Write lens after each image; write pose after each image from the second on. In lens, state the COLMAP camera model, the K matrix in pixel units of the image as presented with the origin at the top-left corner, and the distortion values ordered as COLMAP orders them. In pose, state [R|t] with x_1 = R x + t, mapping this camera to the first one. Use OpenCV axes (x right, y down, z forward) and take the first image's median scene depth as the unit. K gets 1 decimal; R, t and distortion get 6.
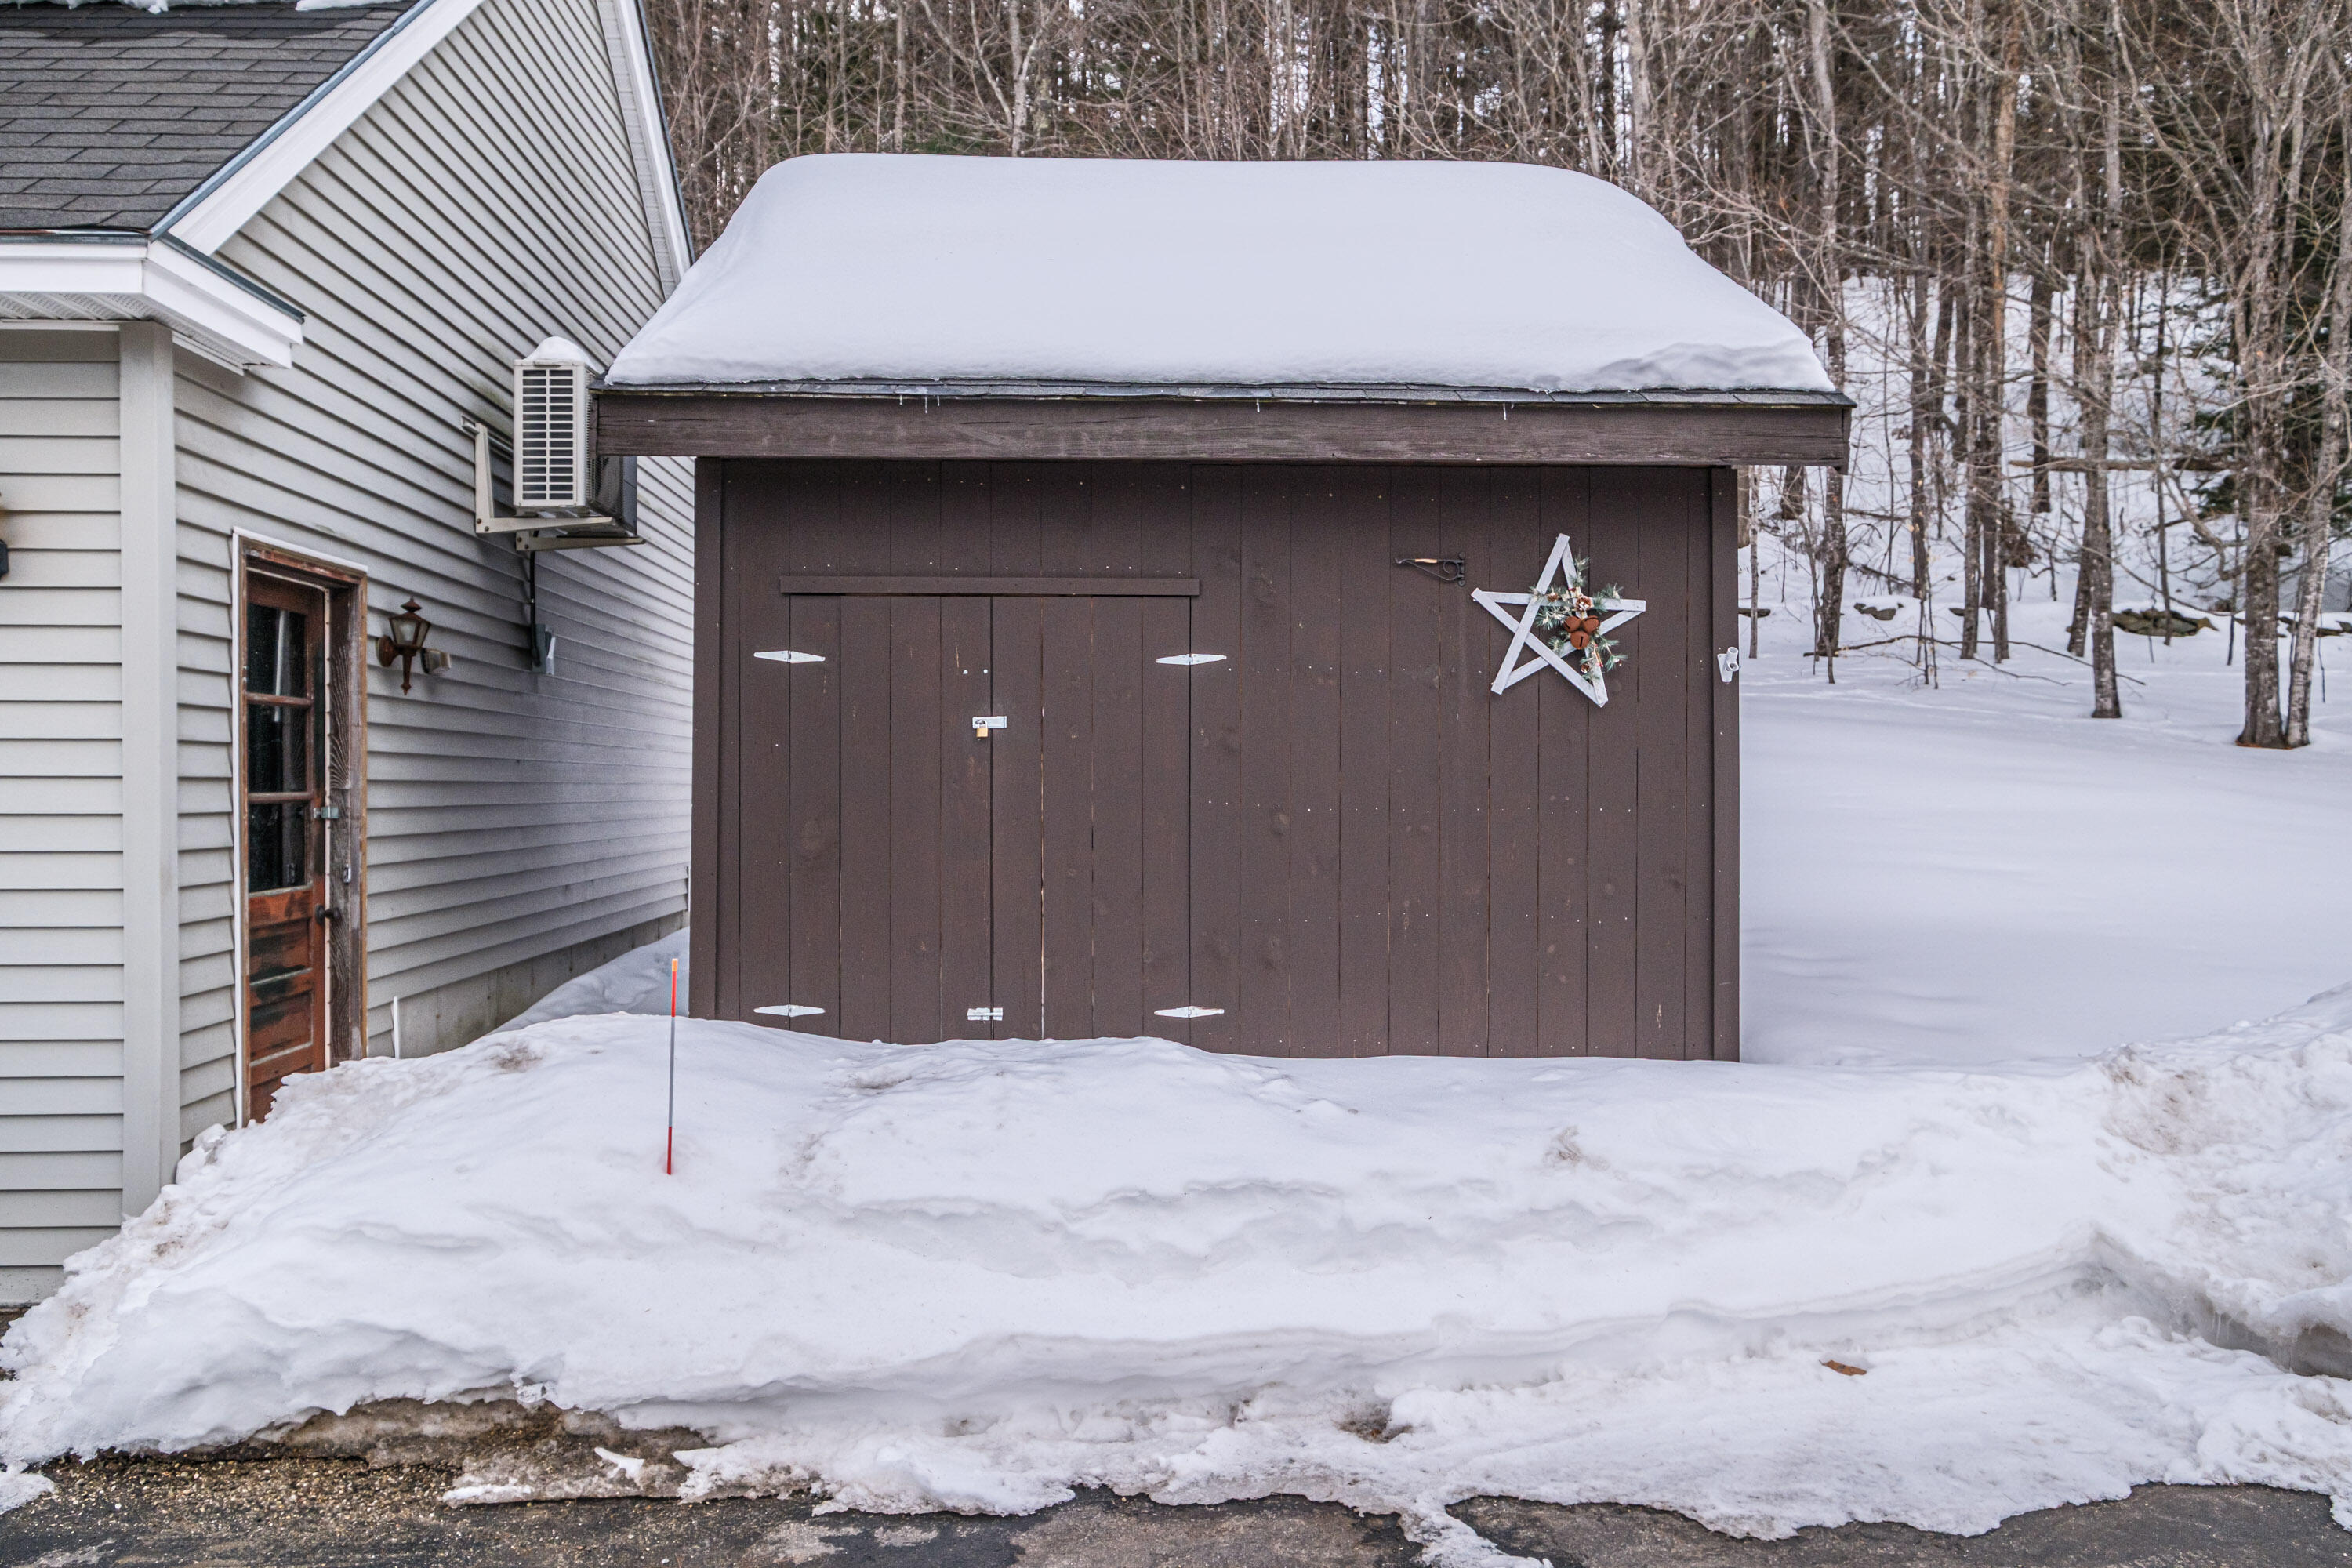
lens RADIAL K [[1863.9, 0, 1115.9], [0, 1863.9, 787.3], [0, 0, 1]] dist [0.000499, 0.001675]
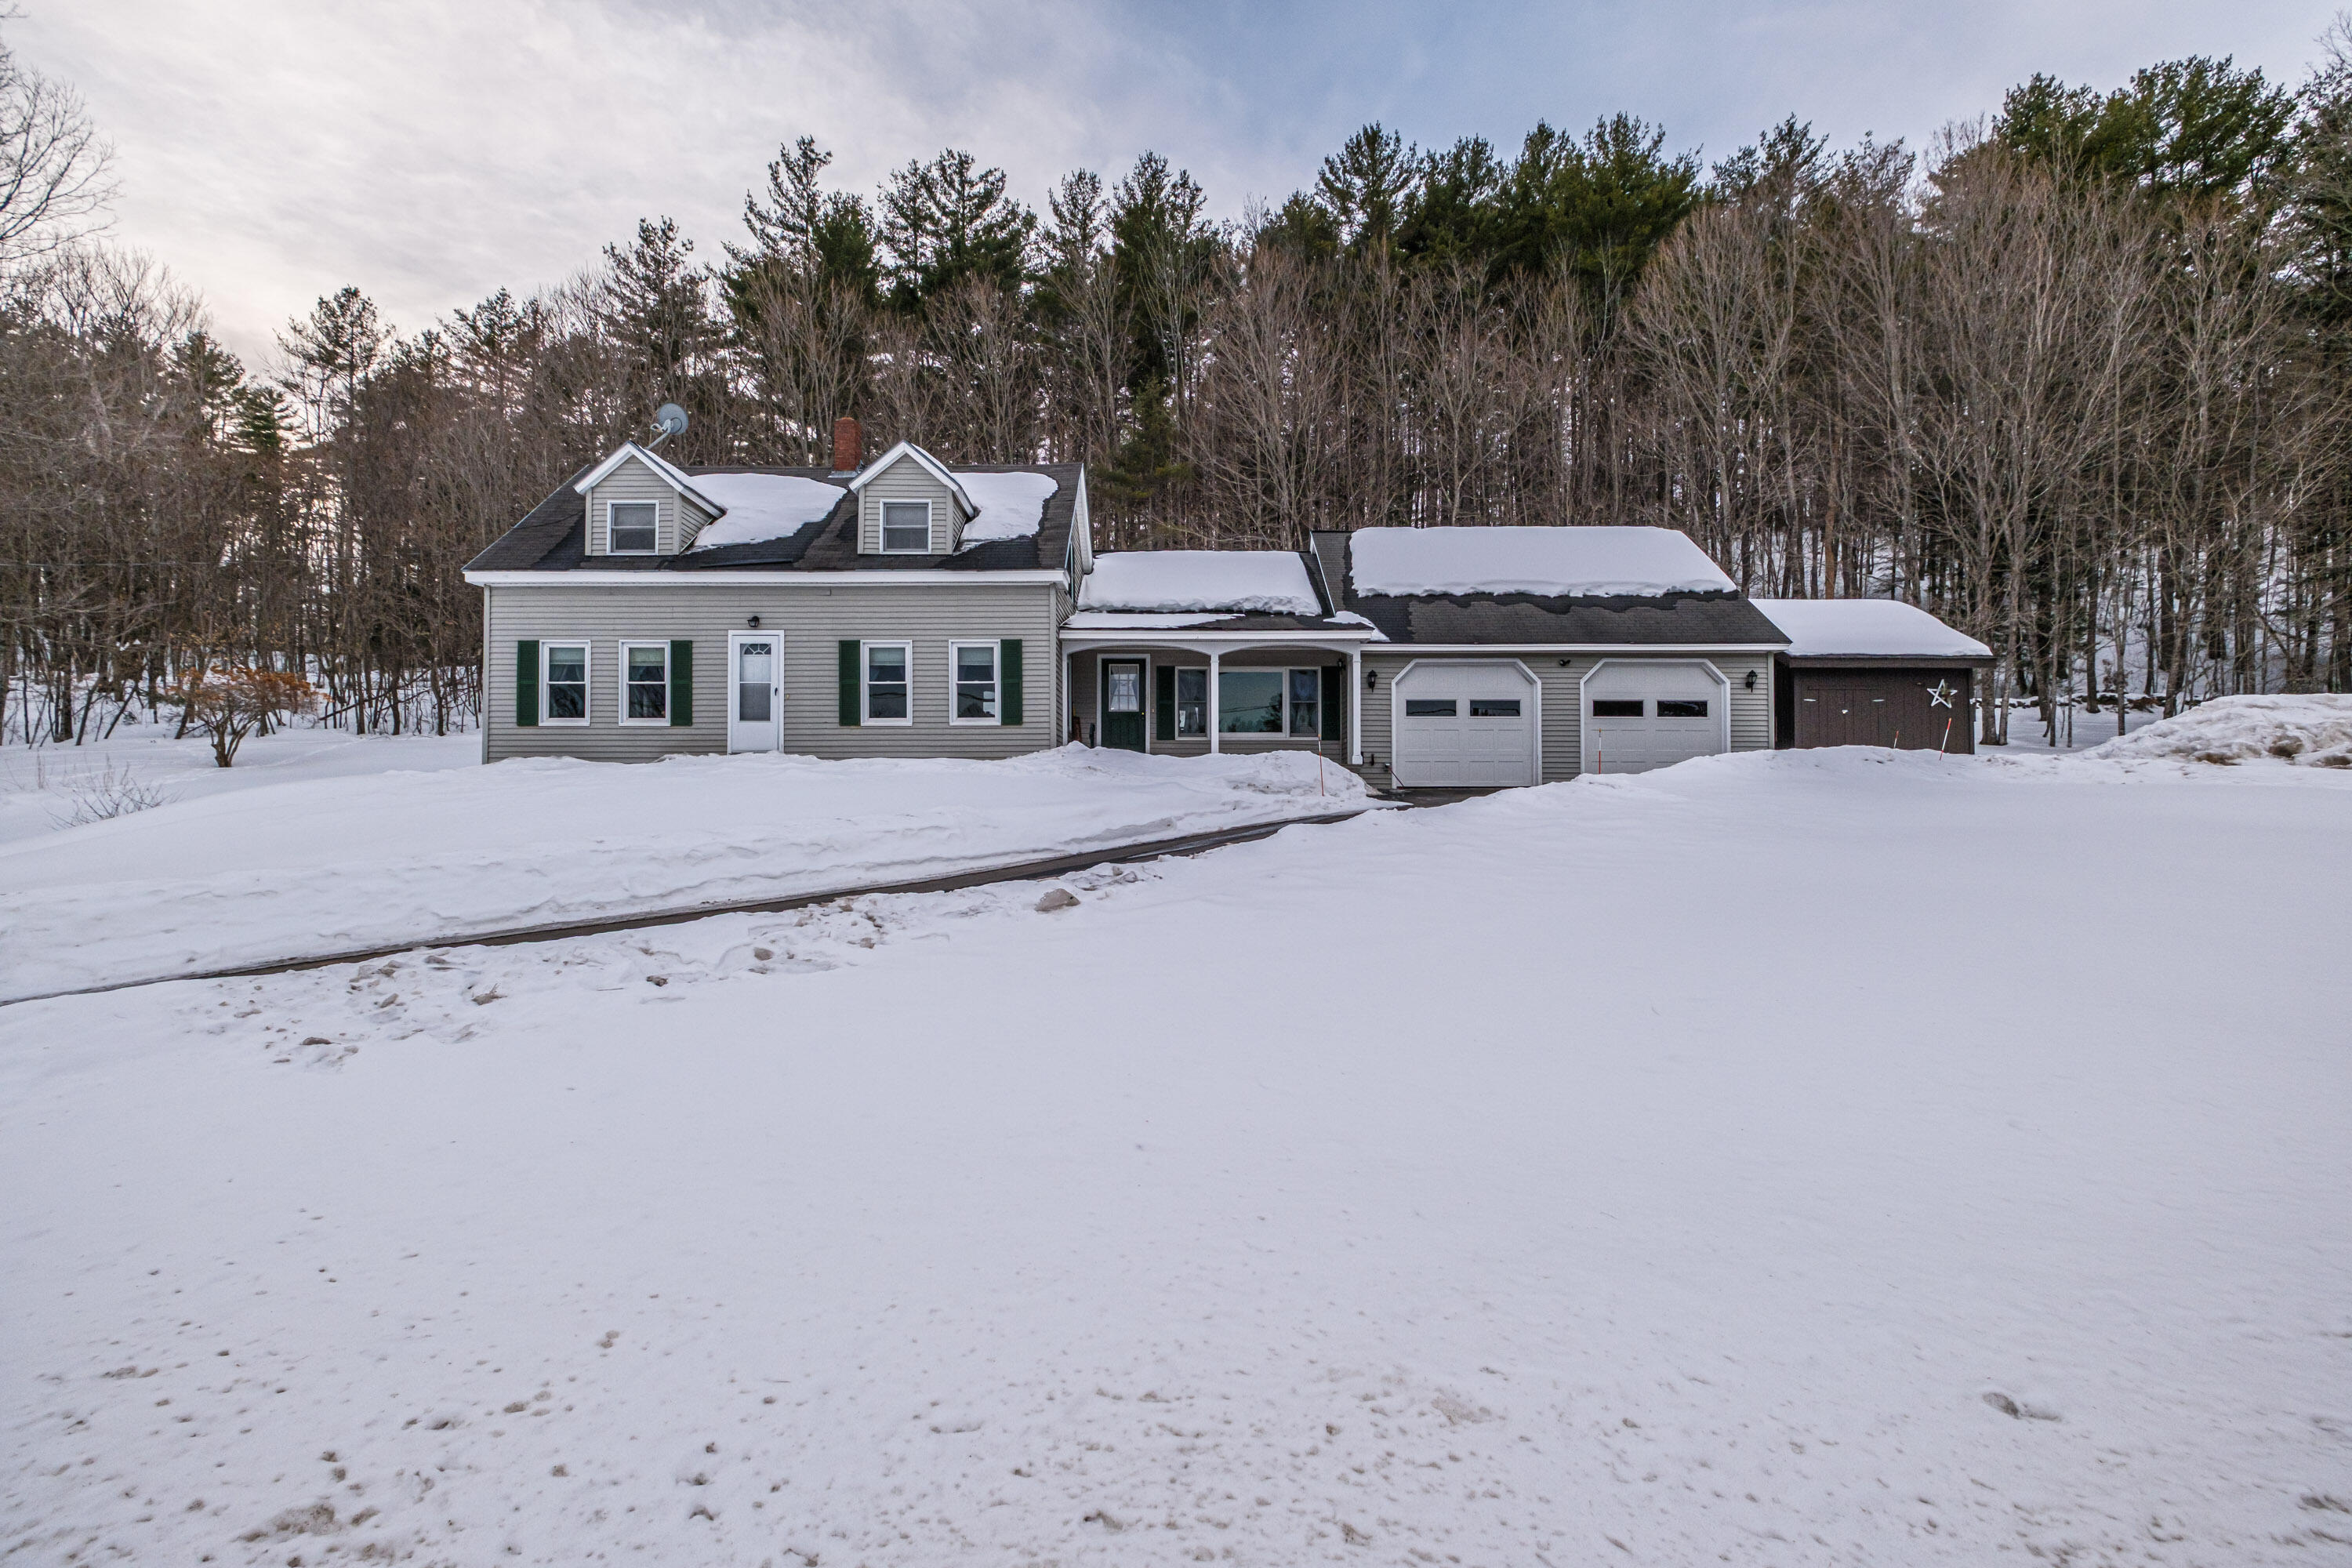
lens RADIAL K [[1032.8, 0, 1176.0], [0, 1032.8, 784.0], [0, 0, 1]] dist [0.009449, -0.000190]
pose [[0.998564, 0.000603, -0.053574, -2.055374], [-0.001736, 0.999776, -0.021097, 0.275850], [0.053549, 0.021159, 0.998341, -2.468848]]
